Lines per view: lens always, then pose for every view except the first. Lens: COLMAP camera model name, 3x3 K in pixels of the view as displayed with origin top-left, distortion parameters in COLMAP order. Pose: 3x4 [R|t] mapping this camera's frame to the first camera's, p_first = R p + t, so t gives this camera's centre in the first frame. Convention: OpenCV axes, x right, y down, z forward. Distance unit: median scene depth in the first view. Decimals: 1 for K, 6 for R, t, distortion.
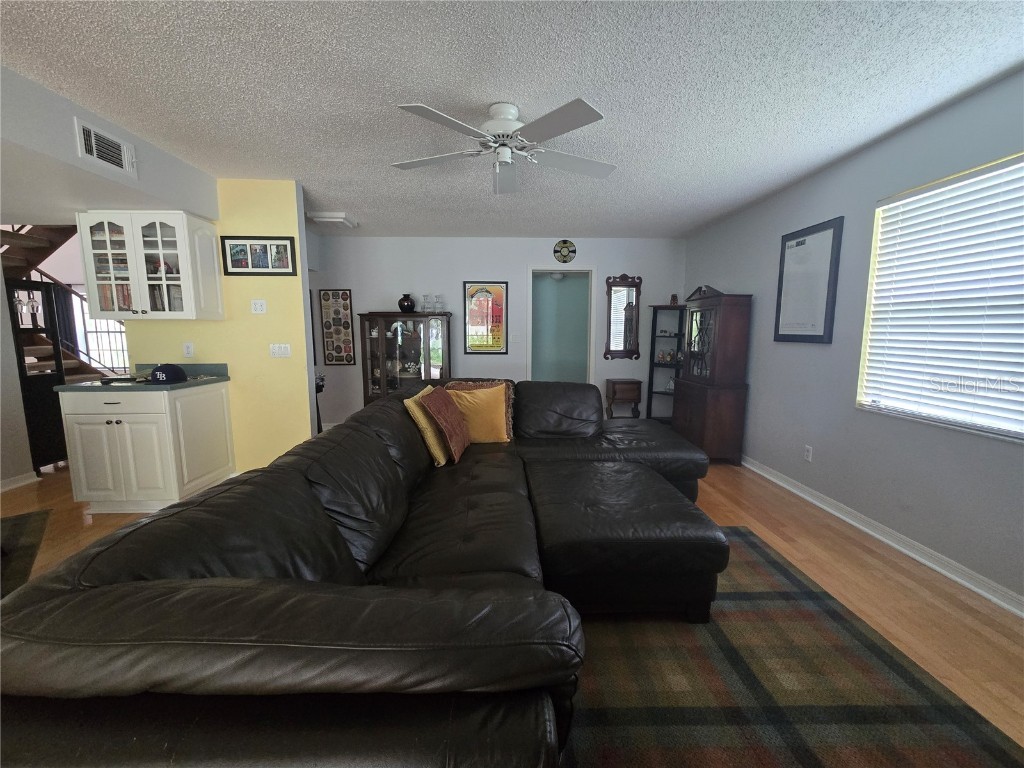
lens RADIAL K [[425.8, 0, 518.3], [0, 425.8, 387.1], [0, 0, 1]] dist [-0.001104, 0.000148]
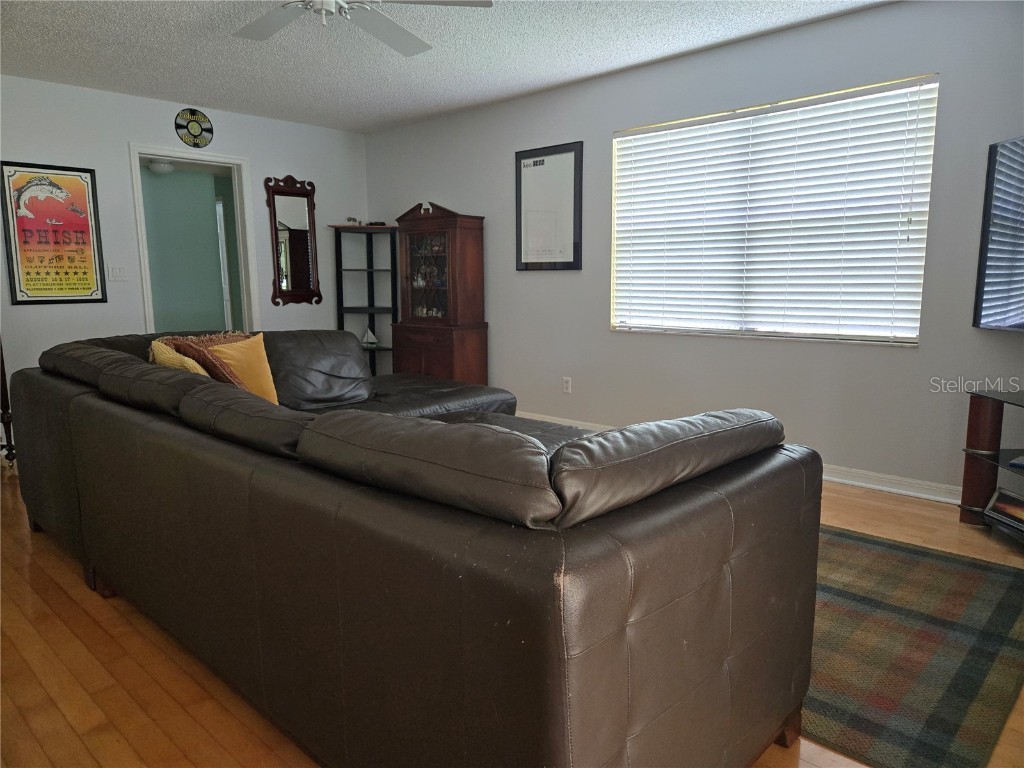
lens RADIAL K [[684.5, 0, 519.7], [0, 684.5, 389.8], [0, 0, 1]] dist [0.087371, -0.082038]
pose [[0.709985, -0.126063, 0.692842, -0.460666], [0.101501, 0.991893, 0.076464, 0.034304], [-0.696864, 0.016036, 0.717024, -0.048791]]
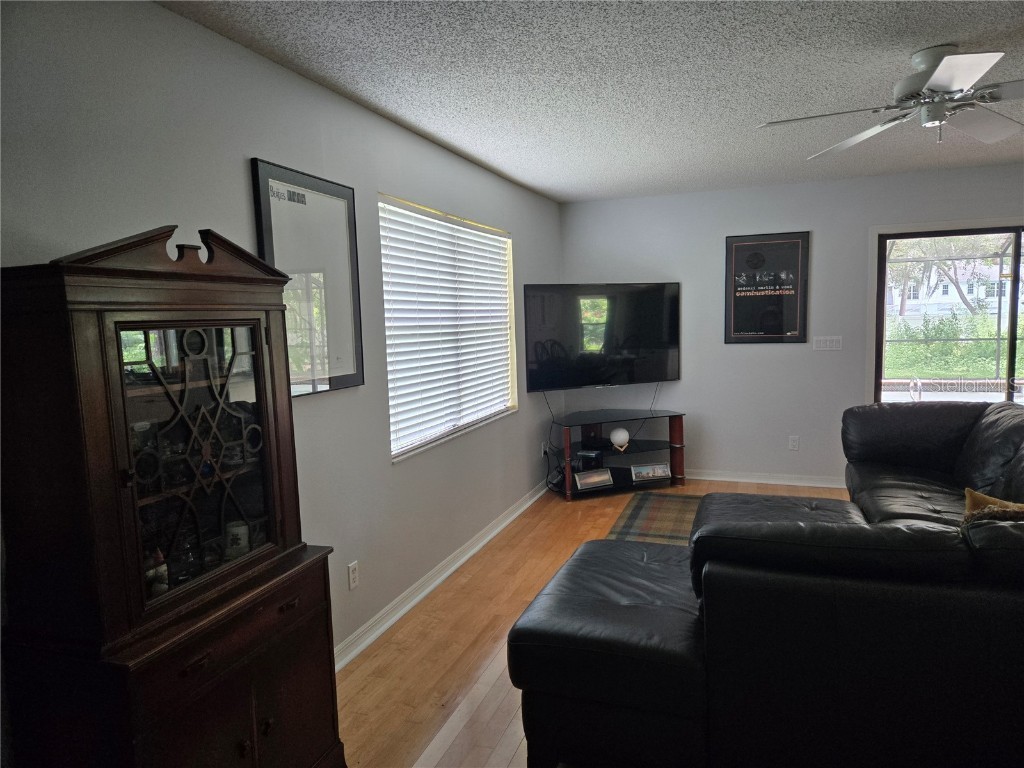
lens RADIAL K [[684.5, 0, 519.7], [0, 684.5, 389.8], [0, 0, 1]] dist [0.087371, -0.082038]
pose [[-0.928881, -0.015654, 0.370047, 0.115612], [0.073714, 0.971305, 0.226124, -0.272609], [-0.362969, 0.237320, -0.901073, 1.618888]]
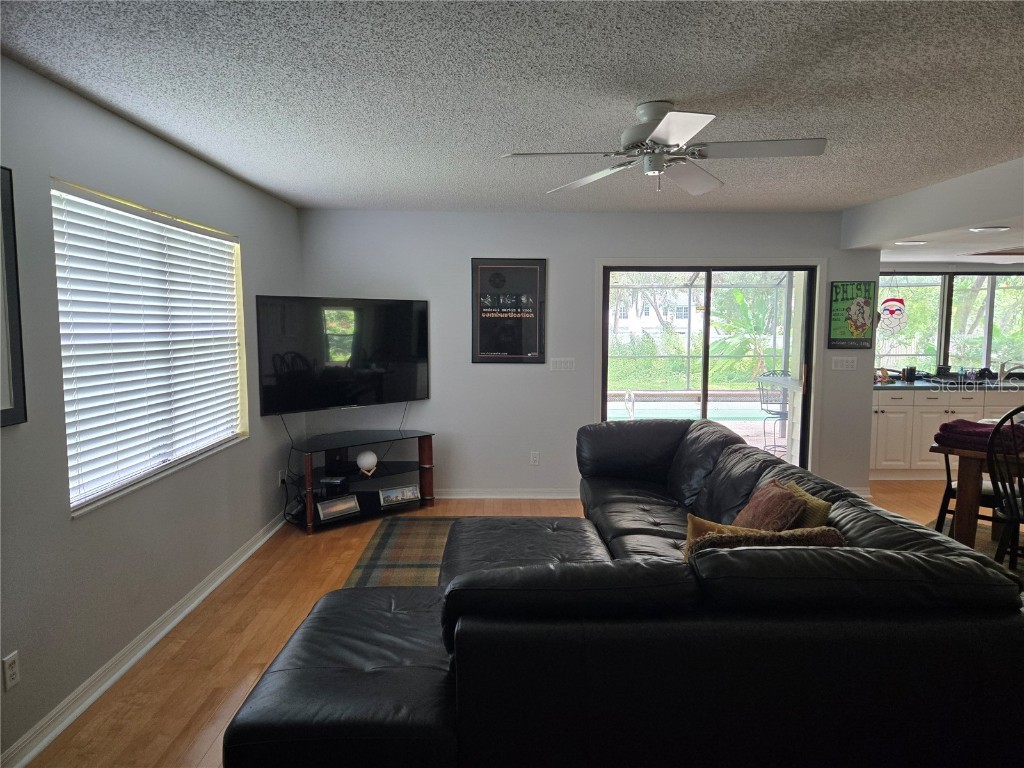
lens RADIAL K [[684.5, 0, 519.7], [0, 684.5, 389.8], [0, 0, 1]] dist [0.087371, -0.082038]
pose [[-0.999820, -0.007125, 0.017580, 0.127105], [-0.002978, 0.974242, 0.225485, -0.283169], [-0.018734, 0.225392, -0.974088, 1.554511]]
